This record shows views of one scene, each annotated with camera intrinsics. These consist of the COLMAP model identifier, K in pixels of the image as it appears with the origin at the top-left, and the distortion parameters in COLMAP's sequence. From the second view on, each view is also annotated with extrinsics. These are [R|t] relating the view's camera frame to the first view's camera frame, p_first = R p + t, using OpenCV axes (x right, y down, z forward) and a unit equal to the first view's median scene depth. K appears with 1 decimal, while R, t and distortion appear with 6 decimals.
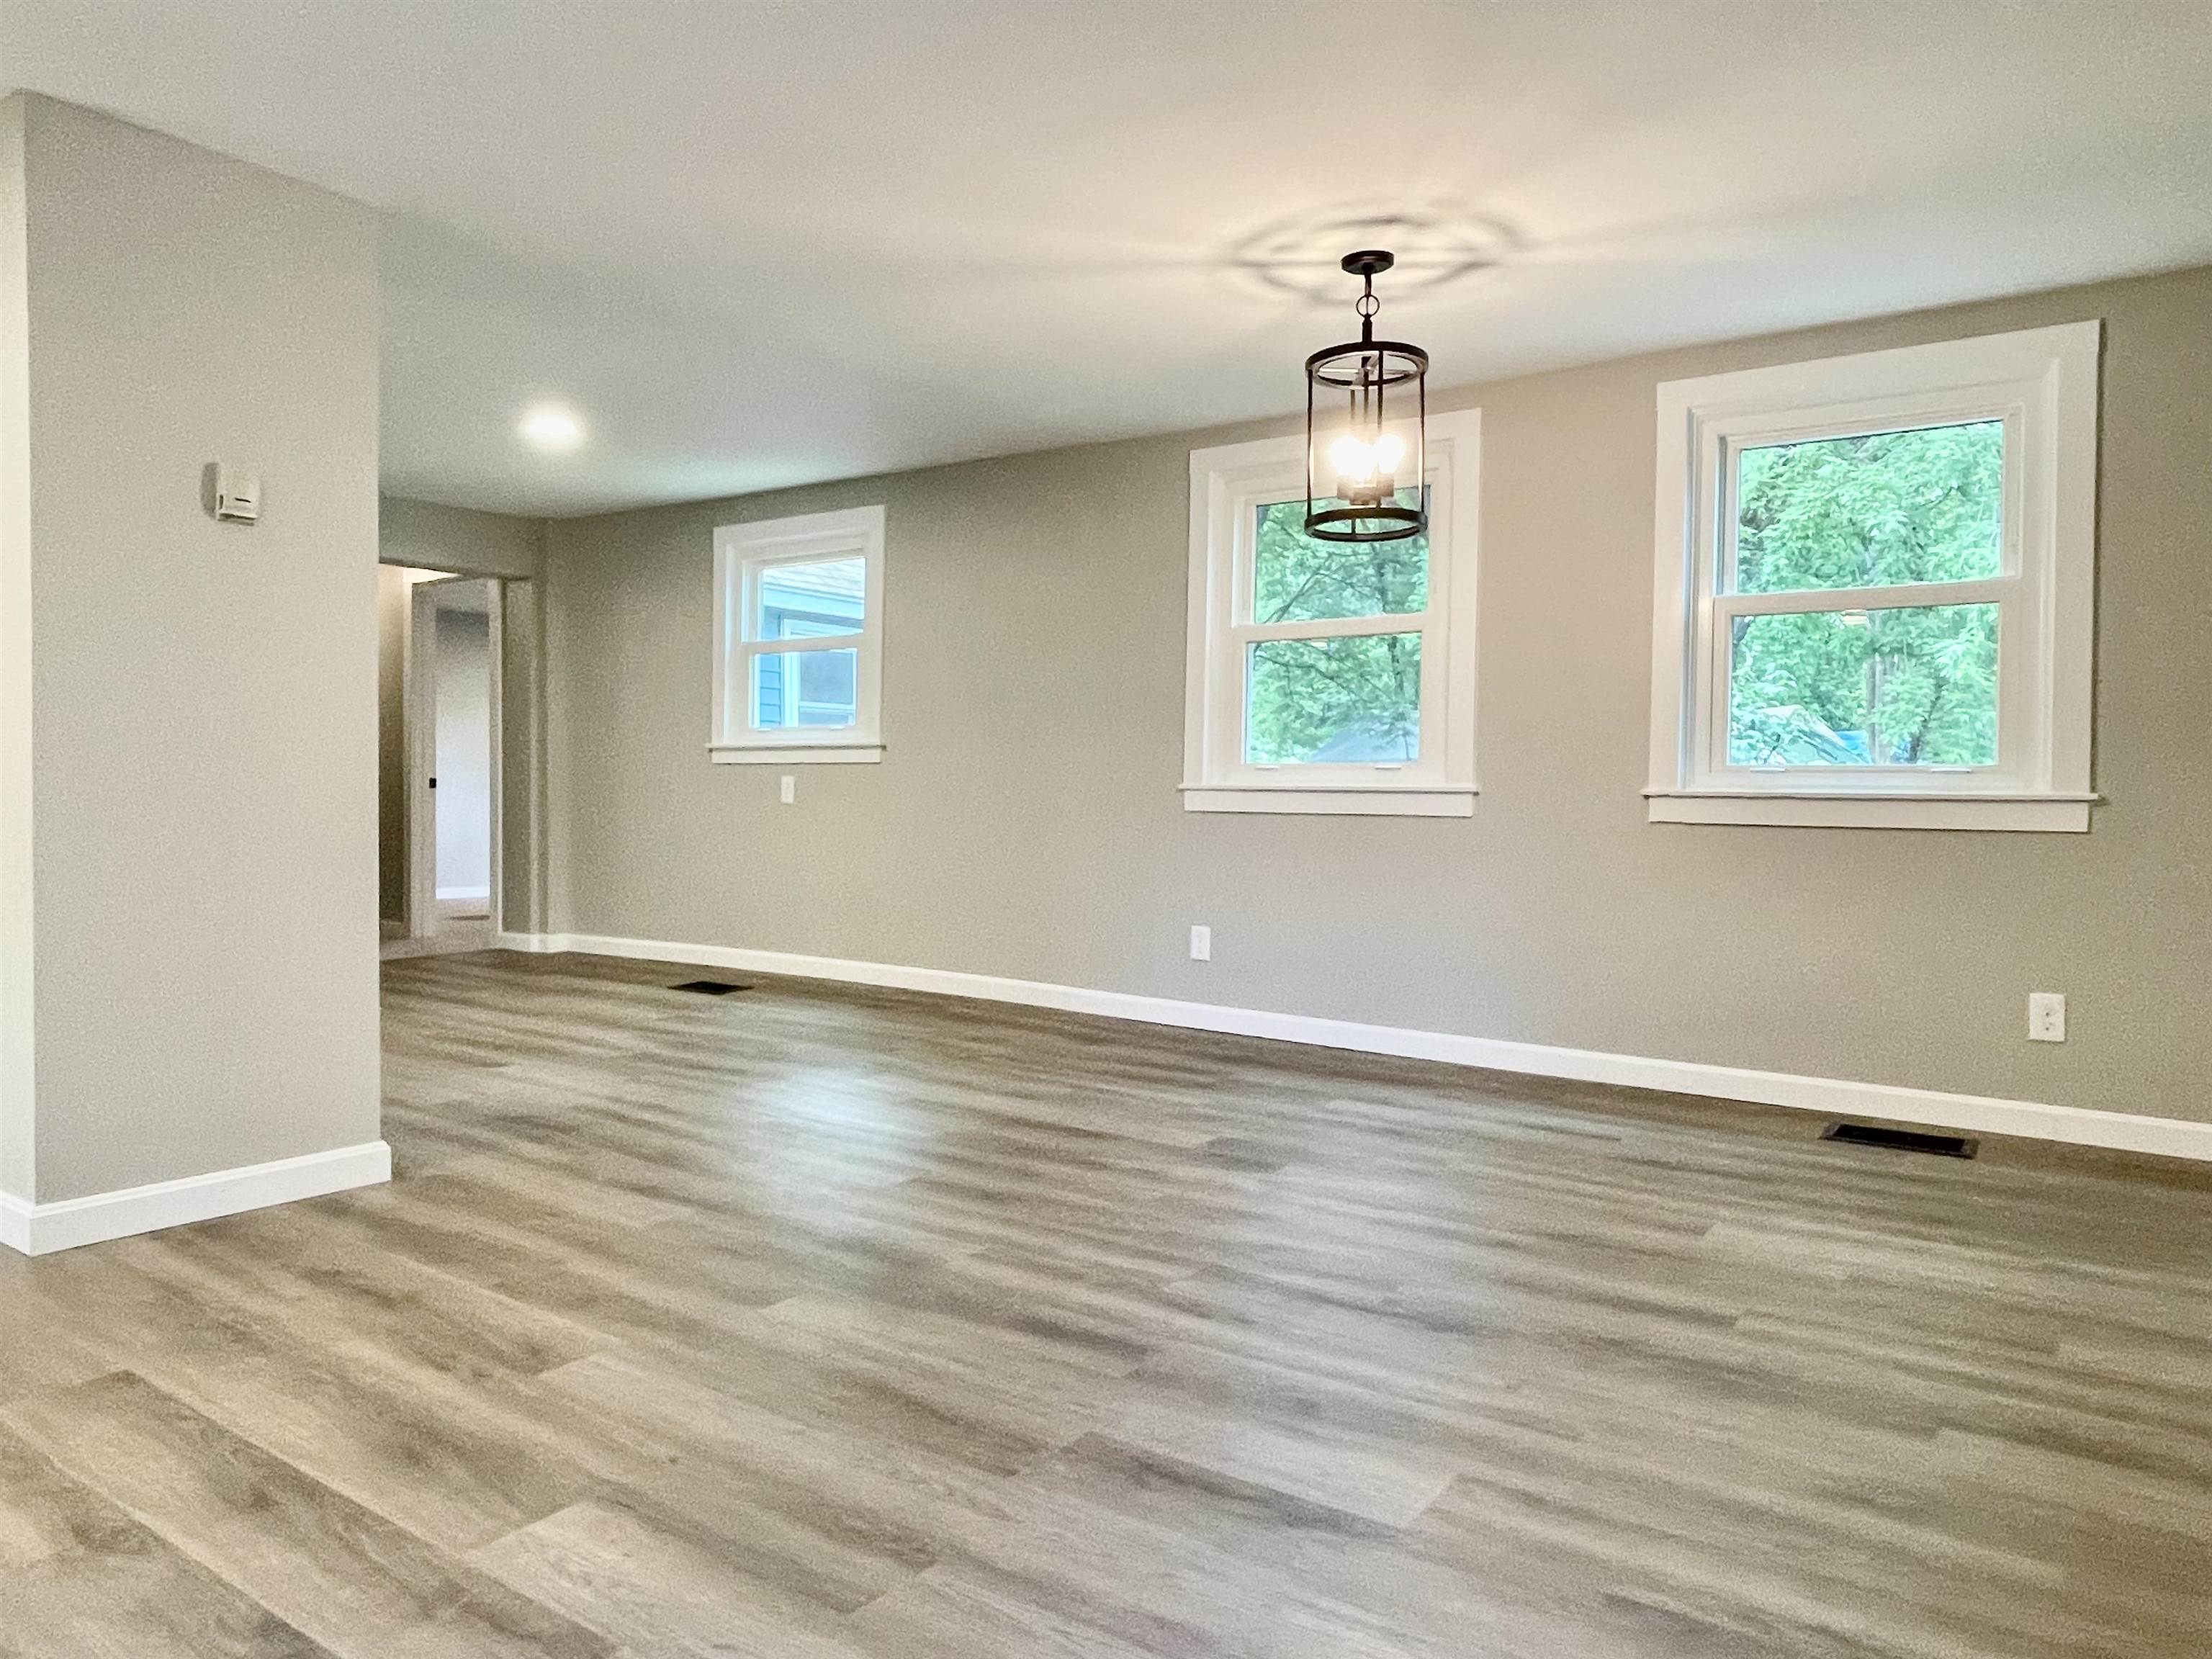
lens RADIAL K [[1440.3, 0, 1106.1], [0, 1440.3, 815.0], [0, 0, 1]] dist [0.012255, -0.027351]
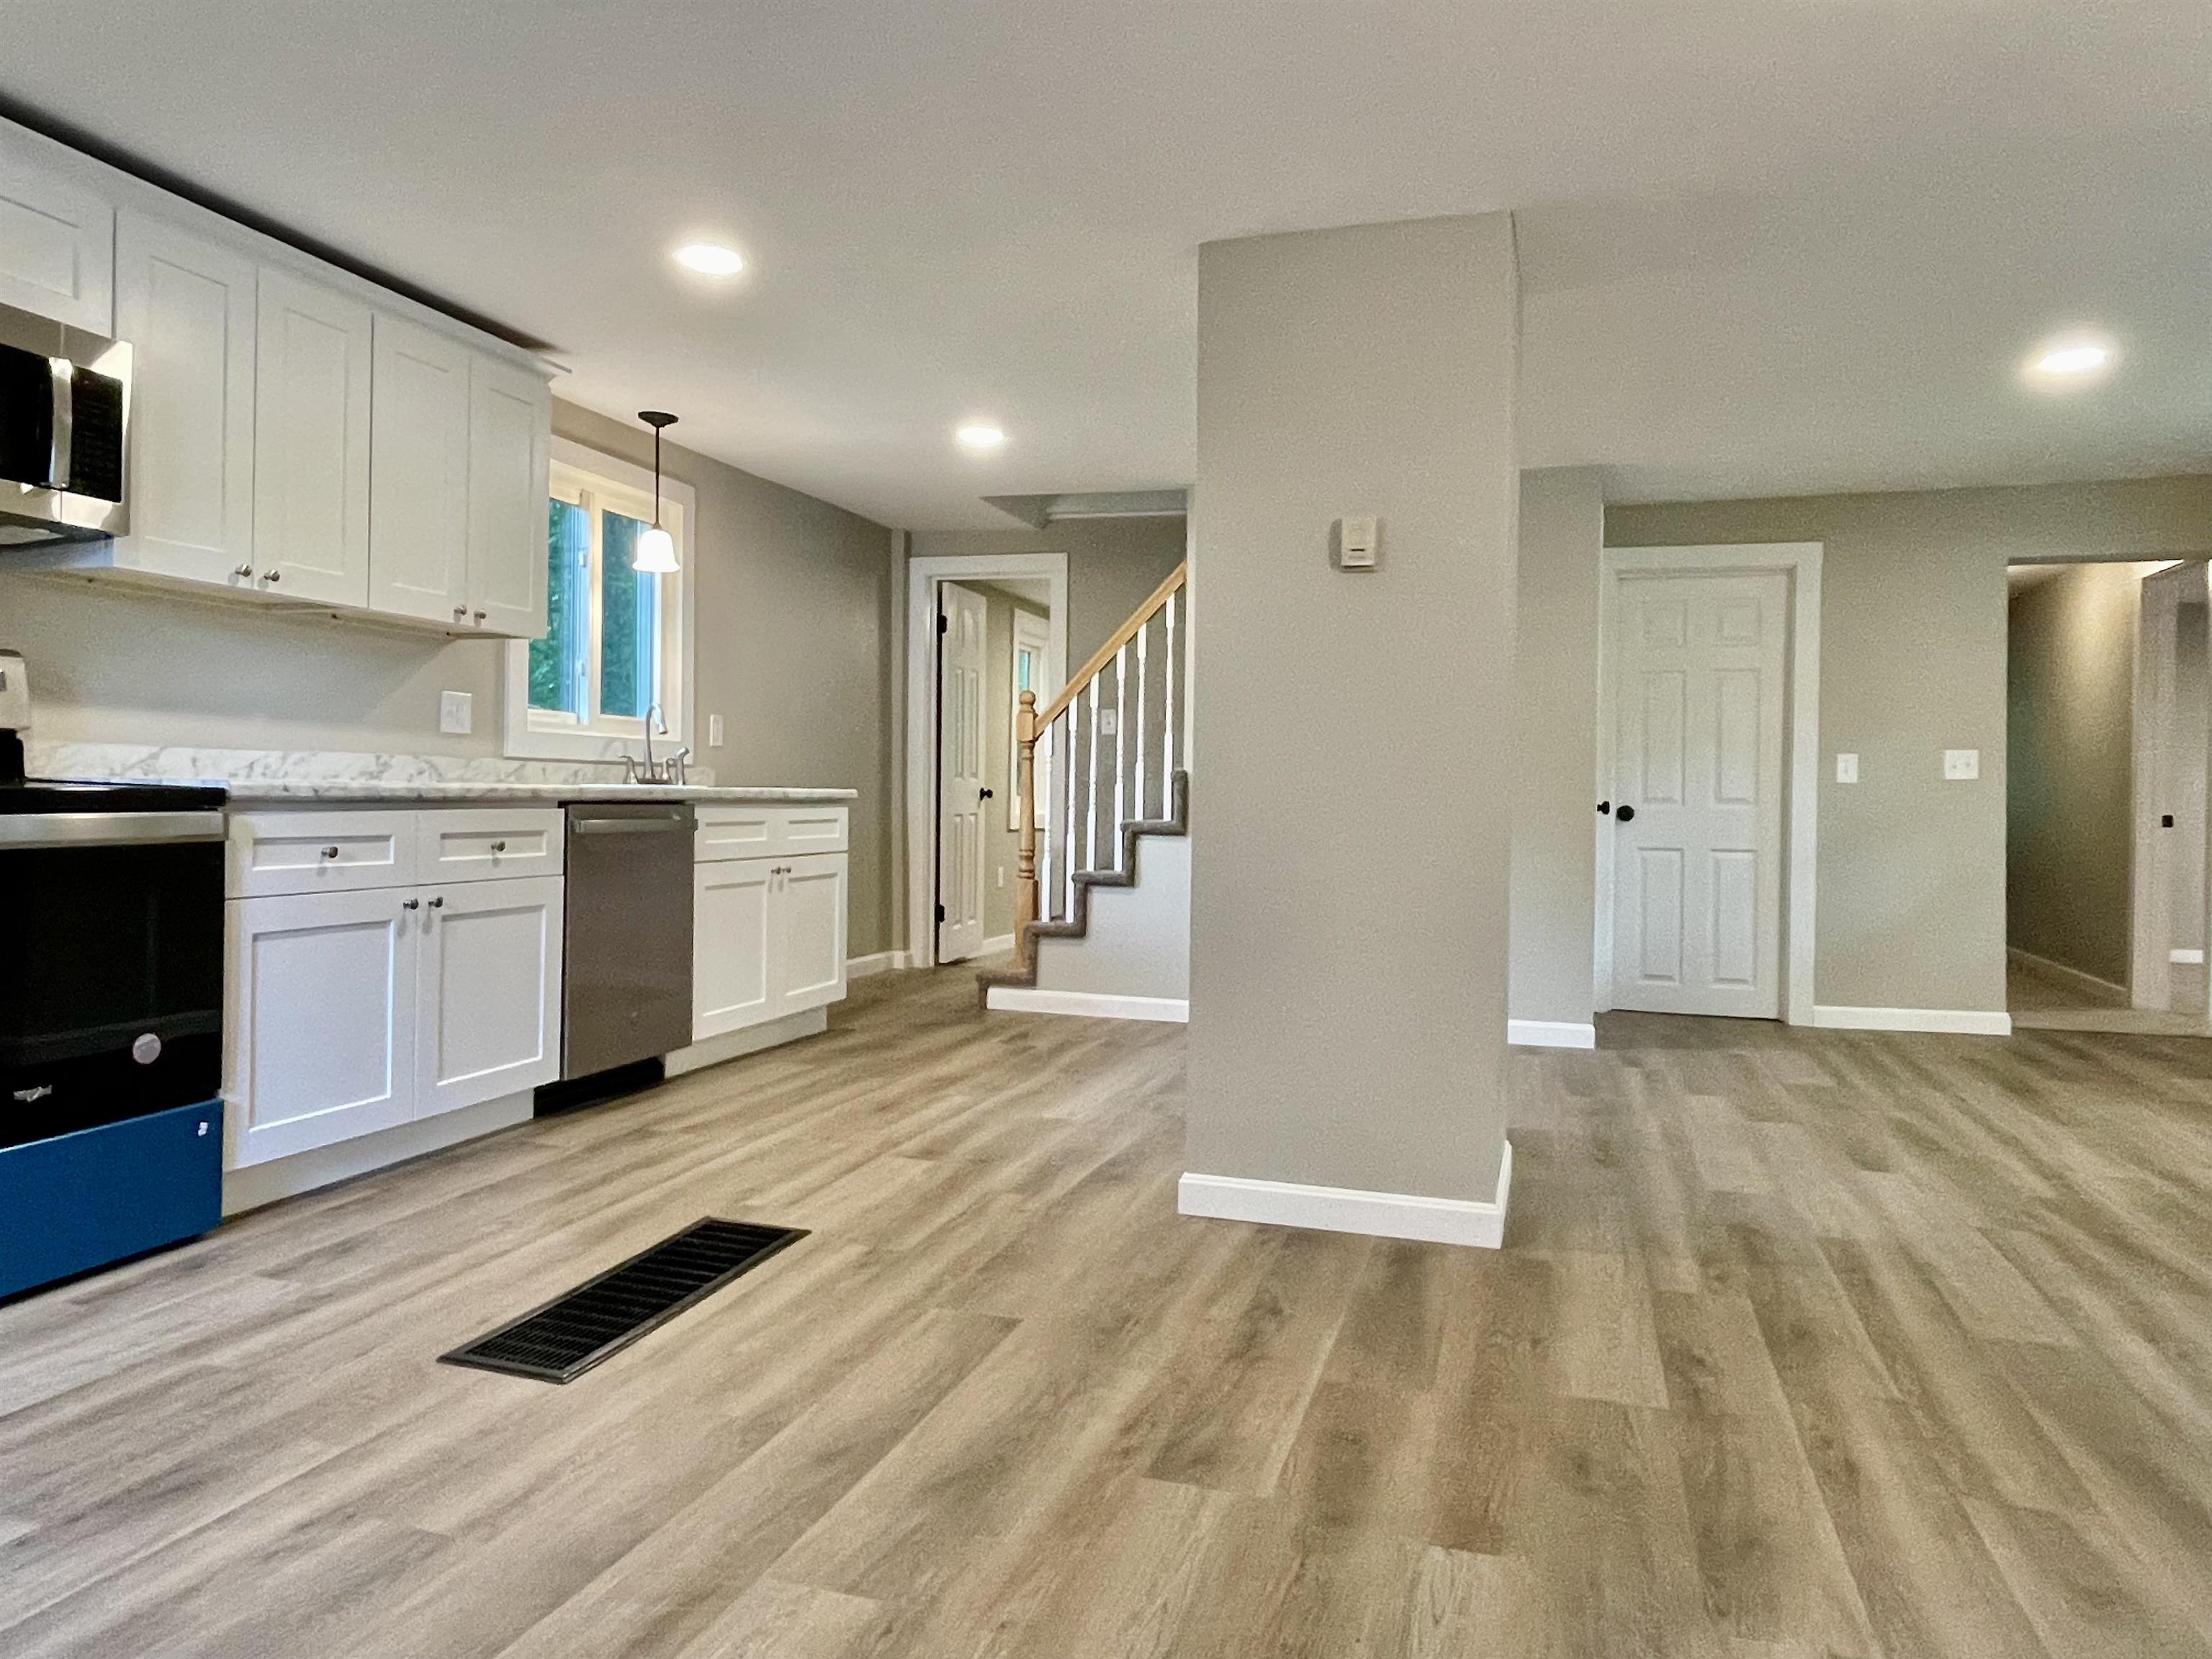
lens RADIAL K [[1440.3, 0, 1106.1], [0, 1440.3, 815.0], [0, 0, 1]] dist [0.012255, -0.027351]
pose [[0.303716, 0.005180, -0.952749, 0.292361], [-0.026816, 0.999636, -0.003114, -0.015038], [0.952385, 0.026495, 0.303744, 0.443530]]
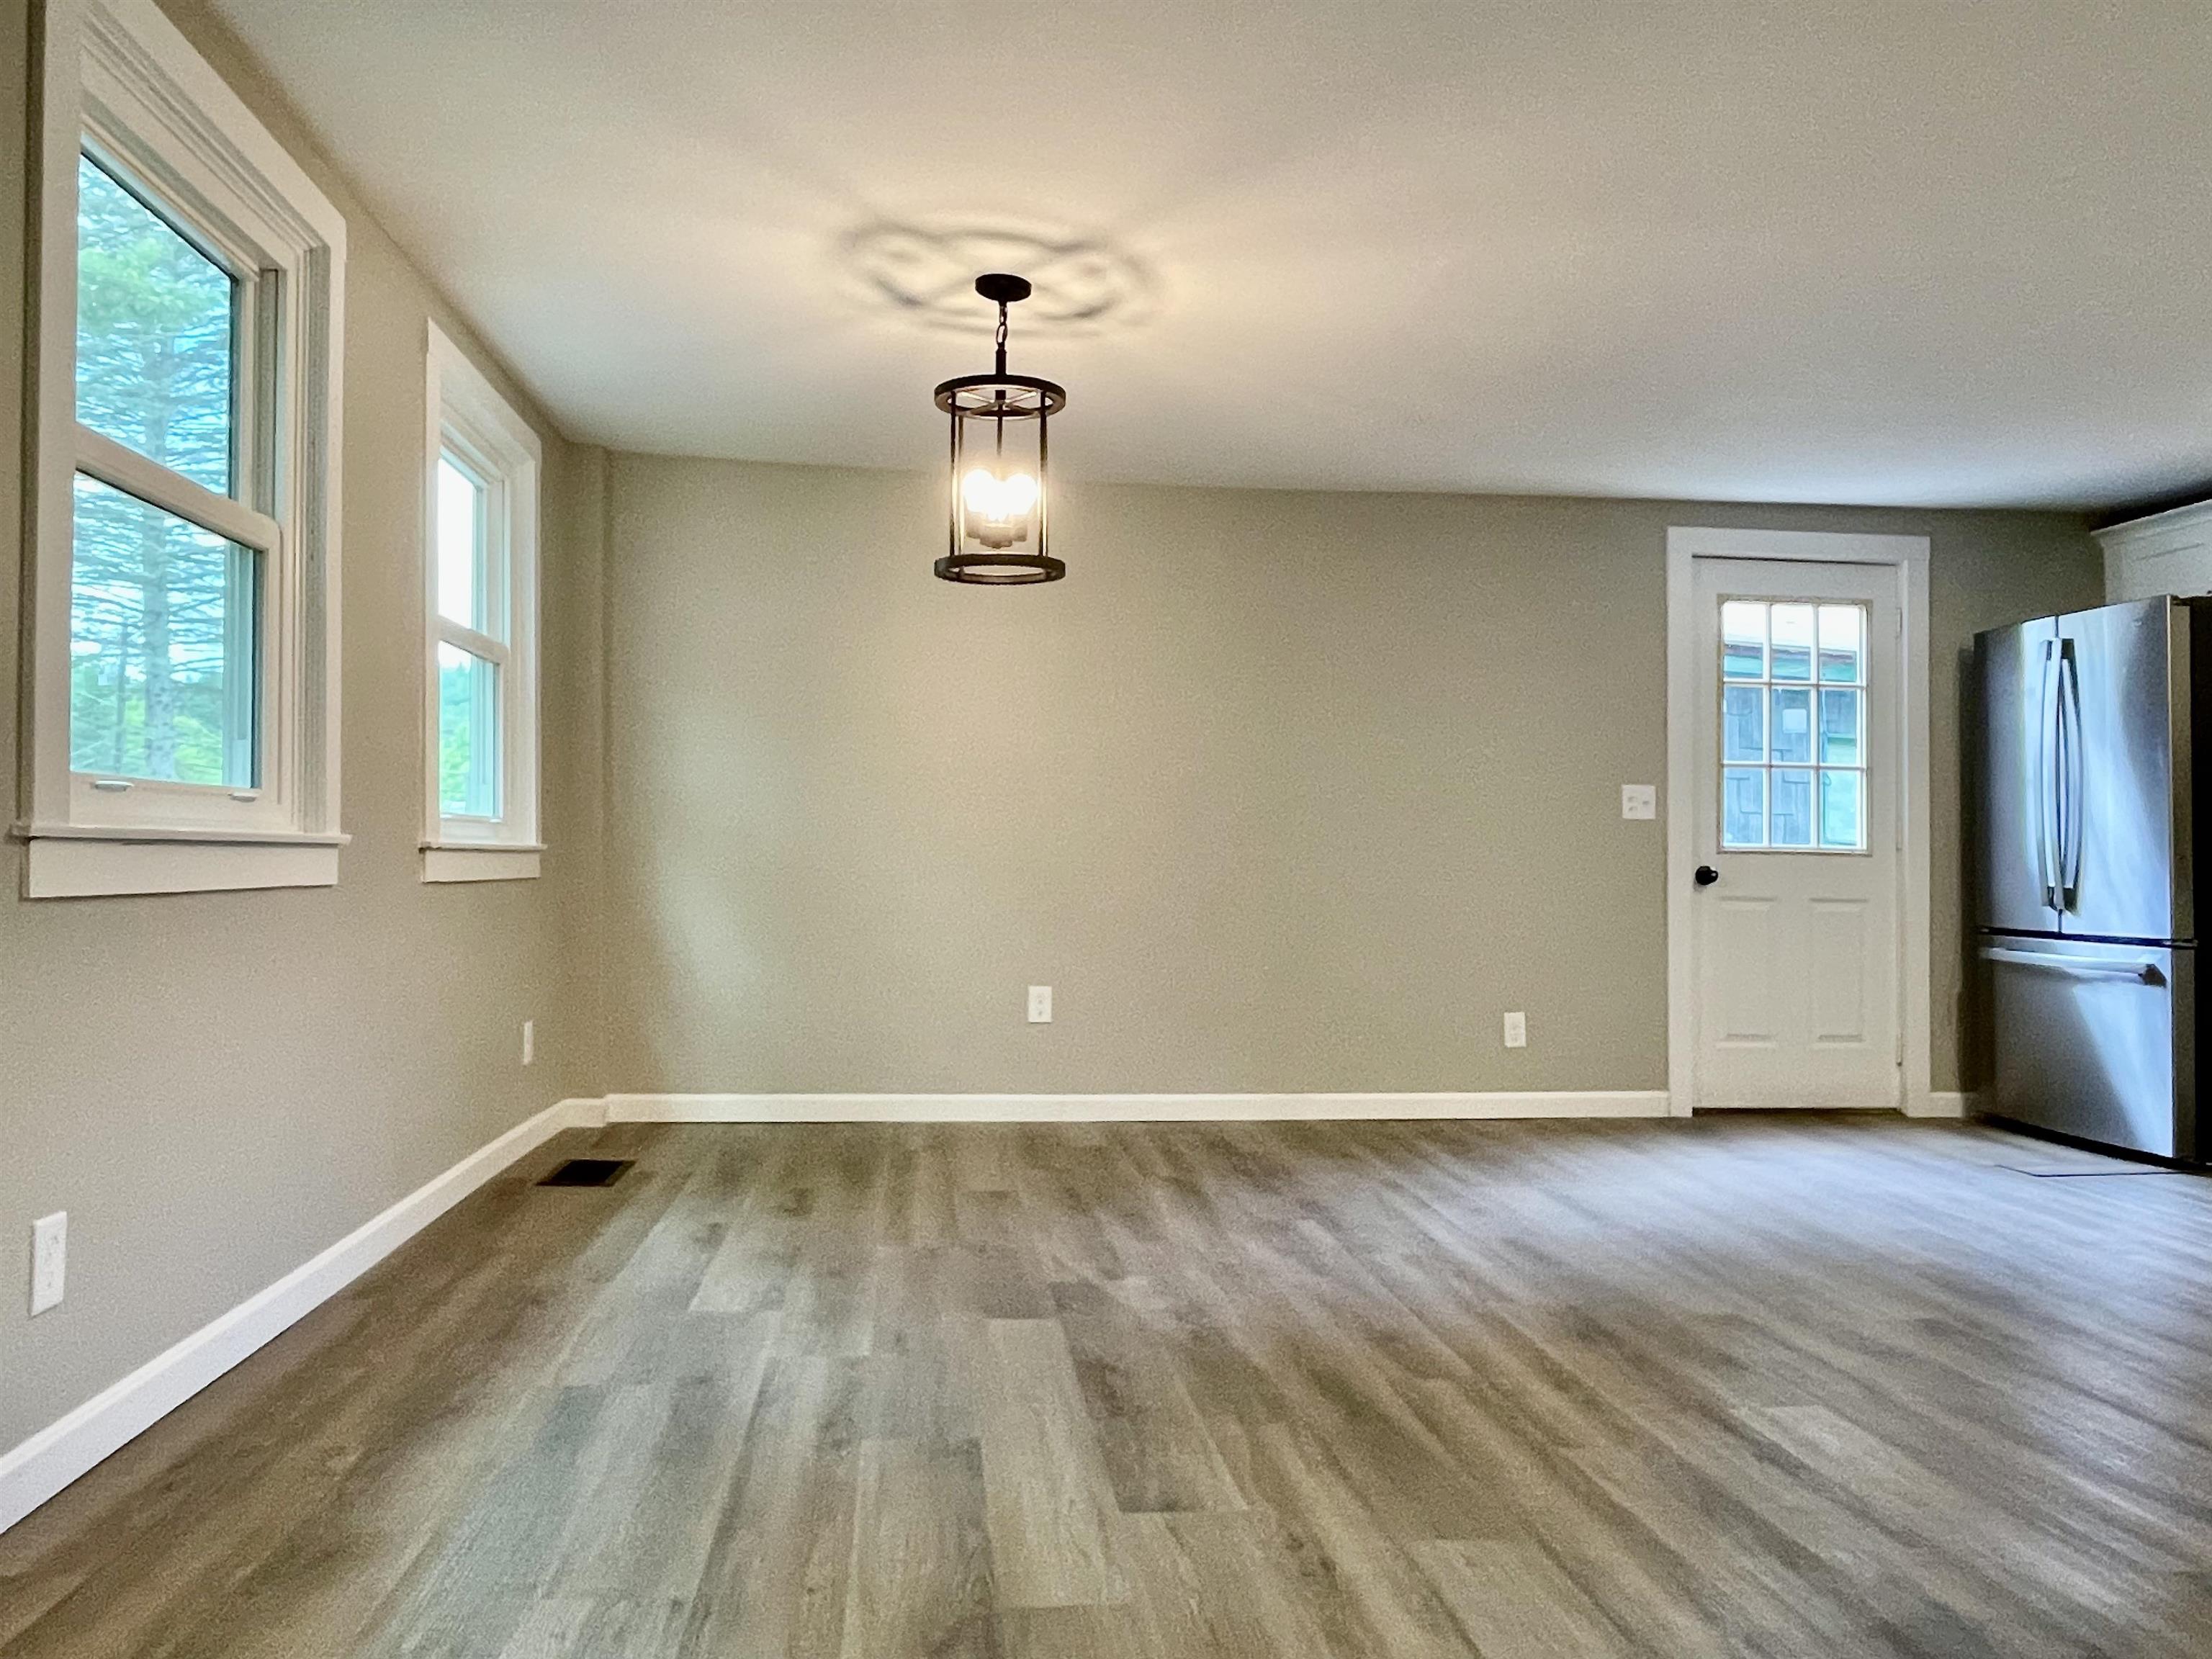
lens RADIAL K [[1558.3, 0, 1099.0], [0, 1558.3, 823.0], [0, 0, 1]] dist [0.052487, -0.116806]
pose [[-0.664369, -0.004764, 0.747389, -0.619548], [-0.011389, 0.999928, -0.003750, -0.035898], [-0.747318, -0.011004, -0.664376, 1.634429]]
